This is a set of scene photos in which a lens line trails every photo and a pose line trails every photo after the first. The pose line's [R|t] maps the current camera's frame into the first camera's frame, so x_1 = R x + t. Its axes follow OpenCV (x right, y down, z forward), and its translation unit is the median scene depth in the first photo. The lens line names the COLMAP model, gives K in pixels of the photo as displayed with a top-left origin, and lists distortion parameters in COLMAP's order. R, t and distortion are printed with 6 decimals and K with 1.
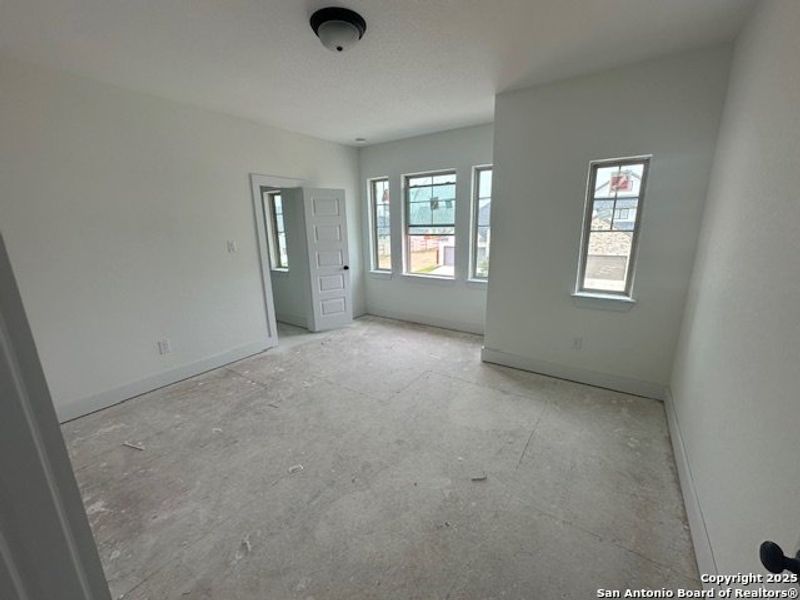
lens RADIAL K [[320.1, 0, 404.8], [0, 320.1, 300.2], [0, 0, 1]] dist [0.000292, 0.000493]
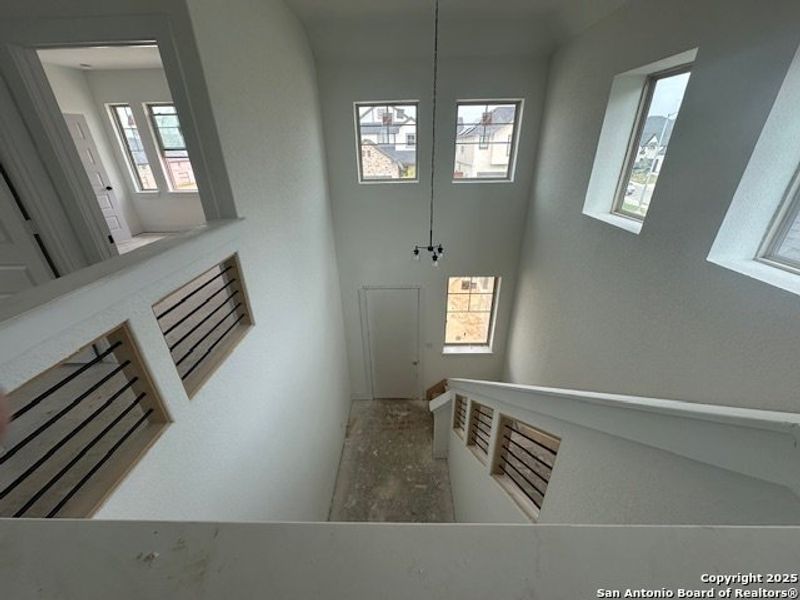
lens RADIAL K [[320.1, 0, 401.3], [0, 320.1, 298.7], [0, 0, 1]] dist [0.000292, 0.000493]
pose [[0.836088, -0.236382, 0.495056, 0.031162], [0.133240, 0.962884, 0.234737, 0.144961], [-0.532169, -0.130299, 0.836551, -0.557033]]
